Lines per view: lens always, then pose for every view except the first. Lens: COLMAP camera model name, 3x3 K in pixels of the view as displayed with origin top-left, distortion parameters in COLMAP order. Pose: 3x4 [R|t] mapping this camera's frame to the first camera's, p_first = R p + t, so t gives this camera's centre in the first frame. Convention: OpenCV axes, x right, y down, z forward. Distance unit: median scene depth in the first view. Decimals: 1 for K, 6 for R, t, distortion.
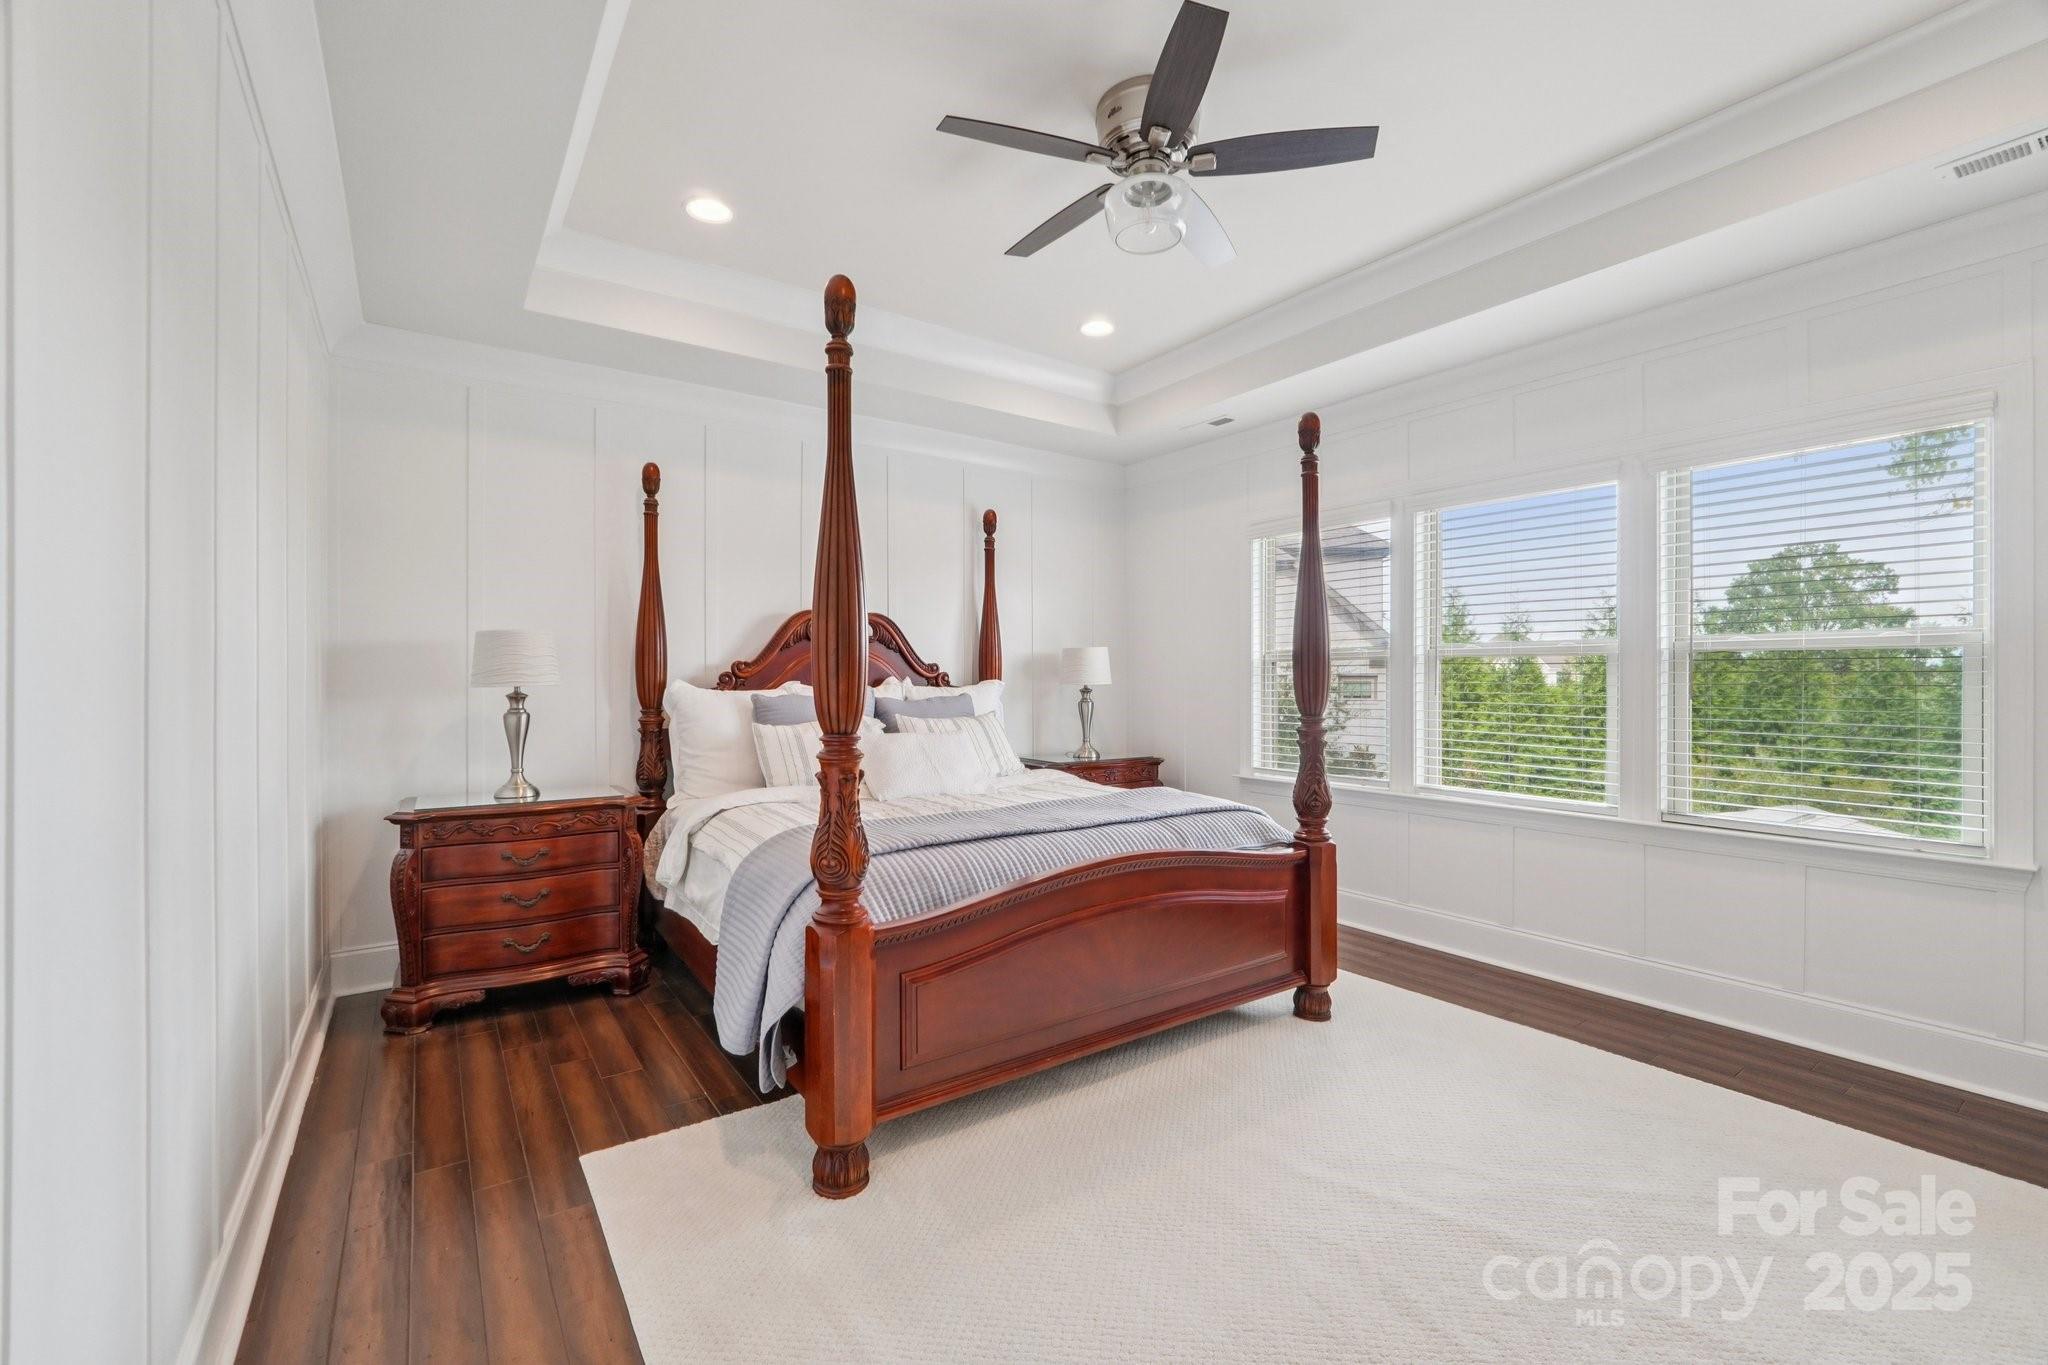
lens RADIAL K [[865.3, 0, 1008.0], [0, 865.3, 677.4], [0, 0, 1]] dist [0.003489, 0.000268]
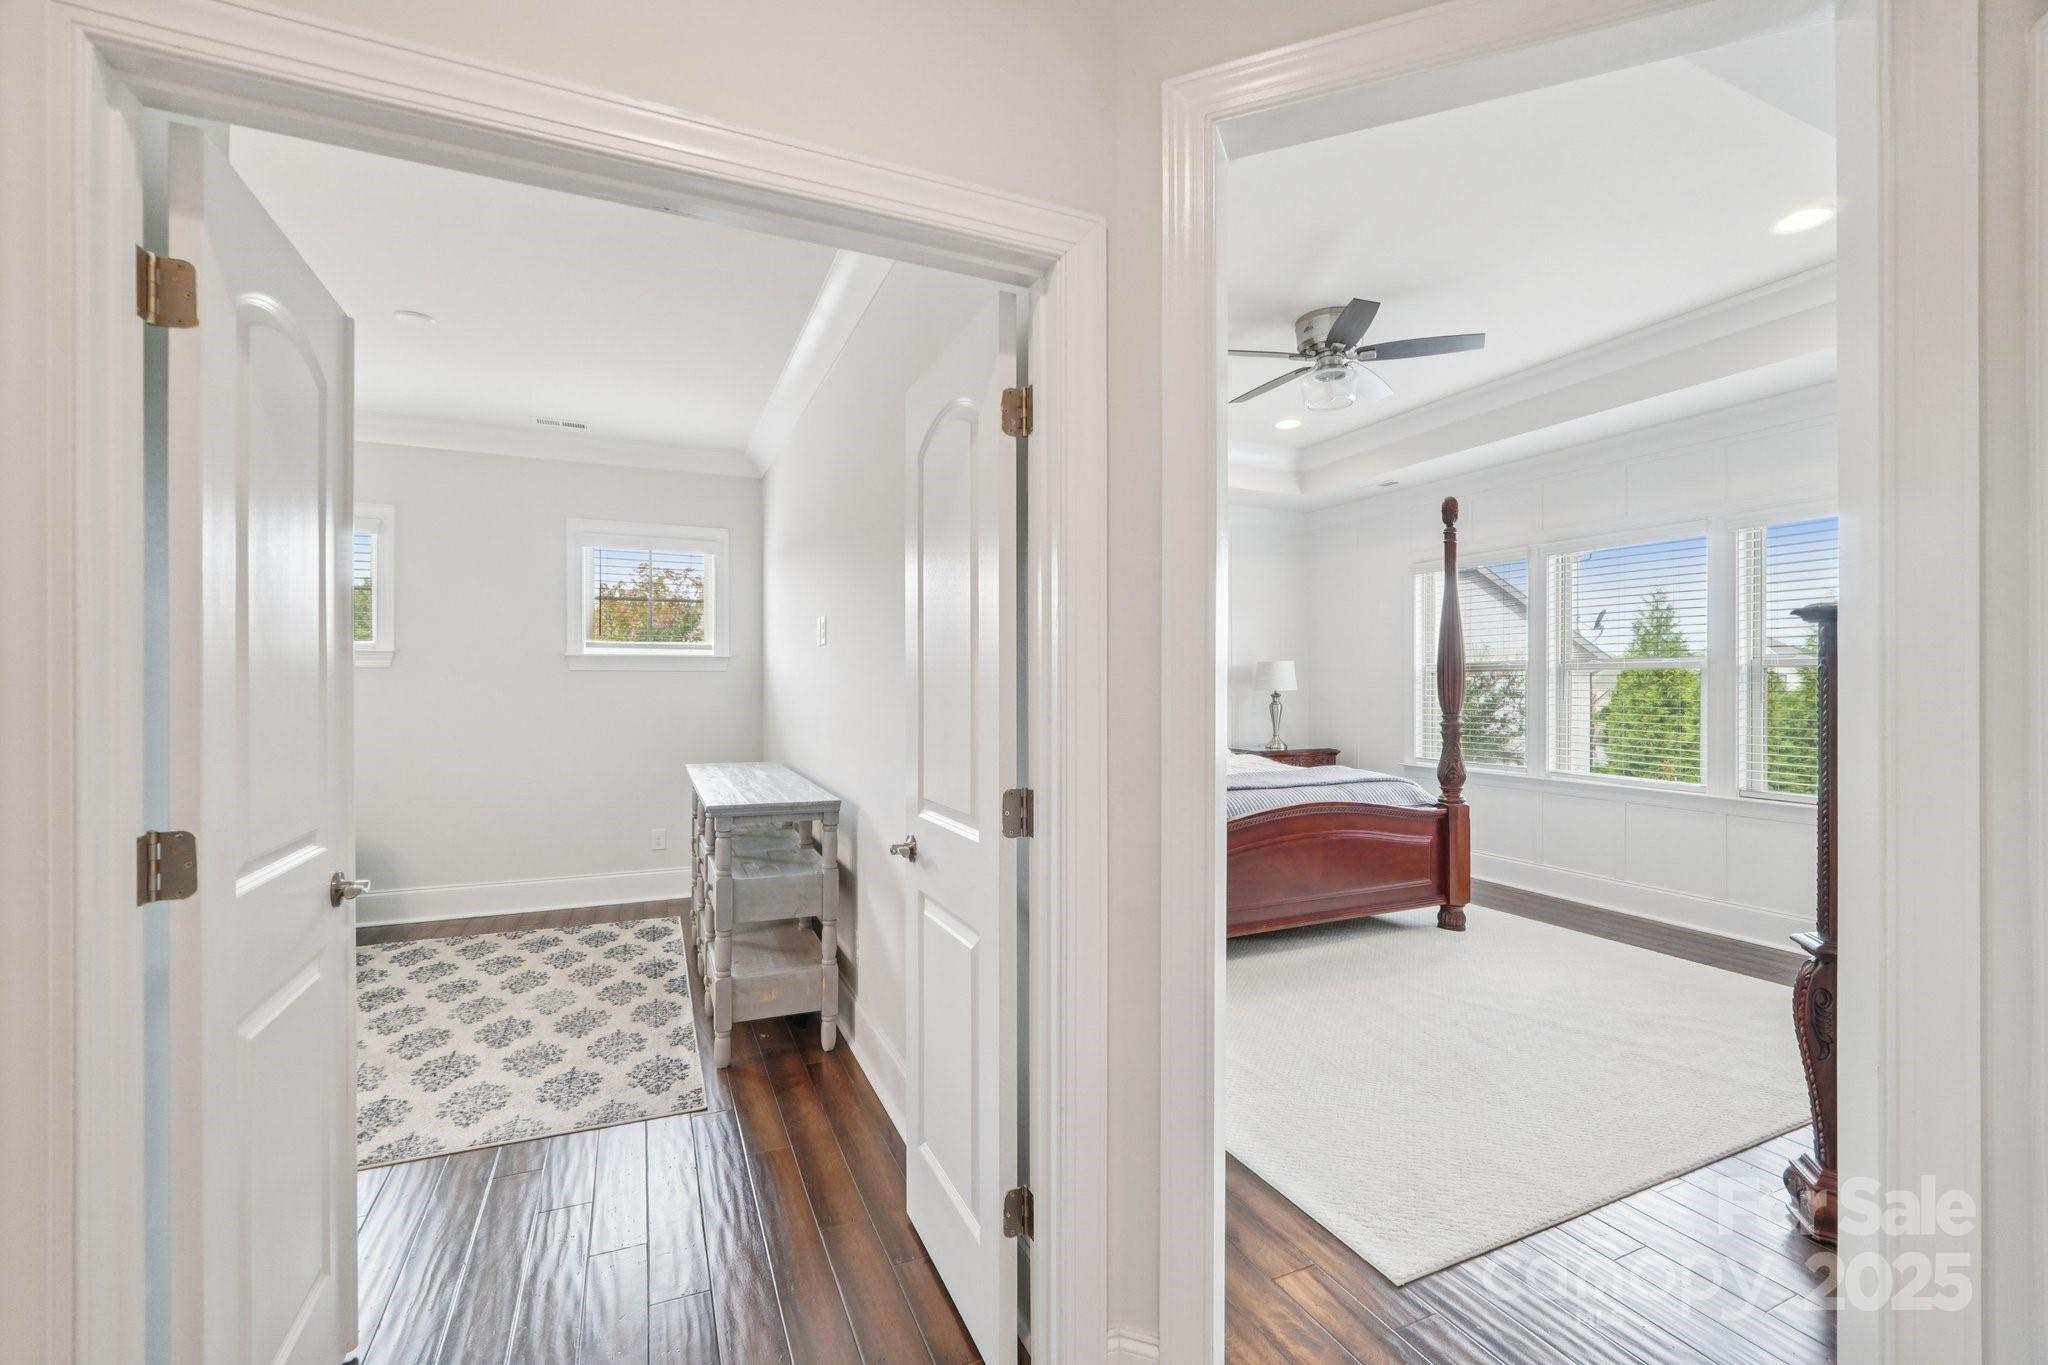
lens RADIAL K [[865.3, 0, 1021.5], [0, 865.3, 684.1], [0, 0, 1]] dist [0.003489, 0.000268]
pose [[0.984875, 0.000601, -0.173263, -0.086930], [-0.000134, 0.999996, 0.002707, -0.007177], [0.173264, -0.002643, 0.984872, -0.476254]]
